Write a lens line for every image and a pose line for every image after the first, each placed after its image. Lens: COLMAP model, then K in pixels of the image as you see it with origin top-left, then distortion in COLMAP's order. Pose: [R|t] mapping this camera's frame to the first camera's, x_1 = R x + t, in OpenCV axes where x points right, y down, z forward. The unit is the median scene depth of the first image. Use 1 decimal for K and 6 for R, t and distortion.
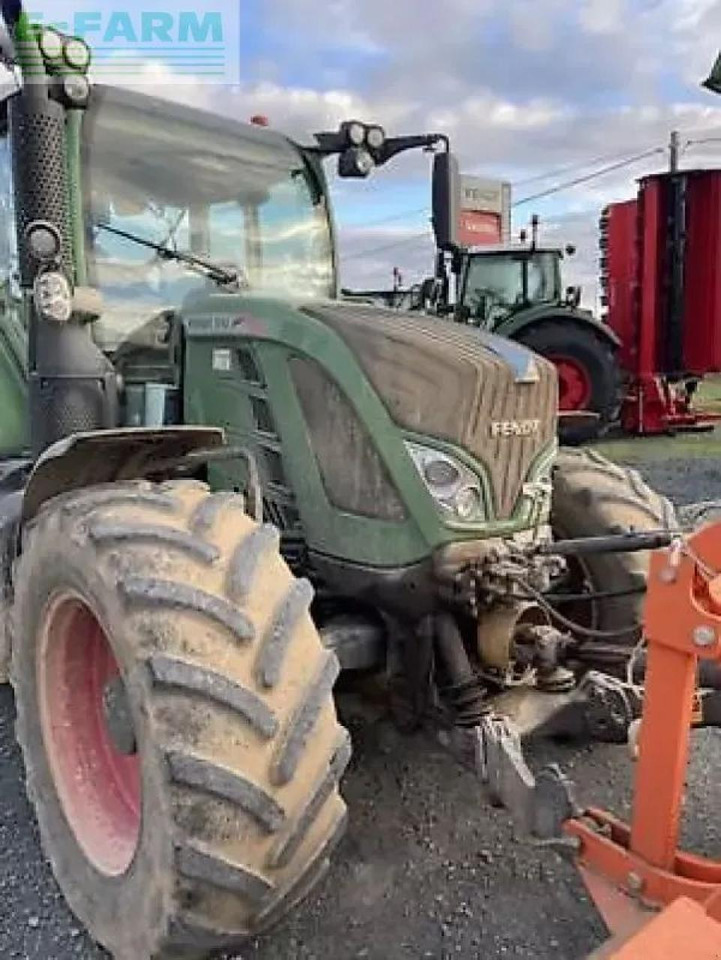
lens RADIAL K [[720.9, 0, 360.5], [0, 720.9, 480.0], [0, 0, 1]] dist [0.103268, -0.134917]
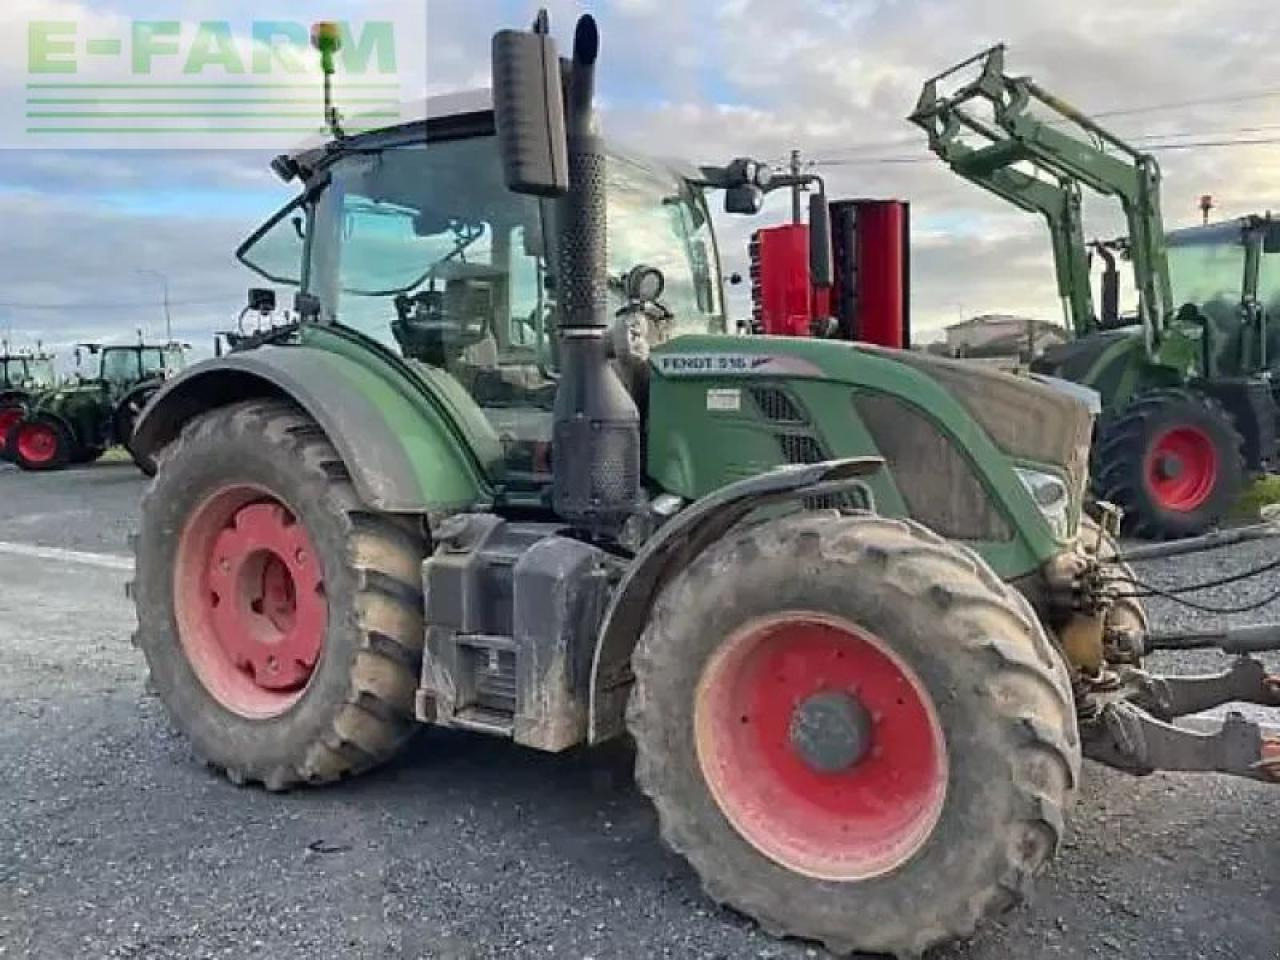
lens RADIAL K [[961.2, 0, 645.5], [0, 961.2, 484.2], [0, 0, 1]] dist [0.103268, -0.134917]
pose [[0.951516, -0.032119, 0.305919, -0.542100], [0.056866, 0.995759, -0.072327, 0.028193], [-0.302298, 0.086217, 0.949306, -0.148811]]
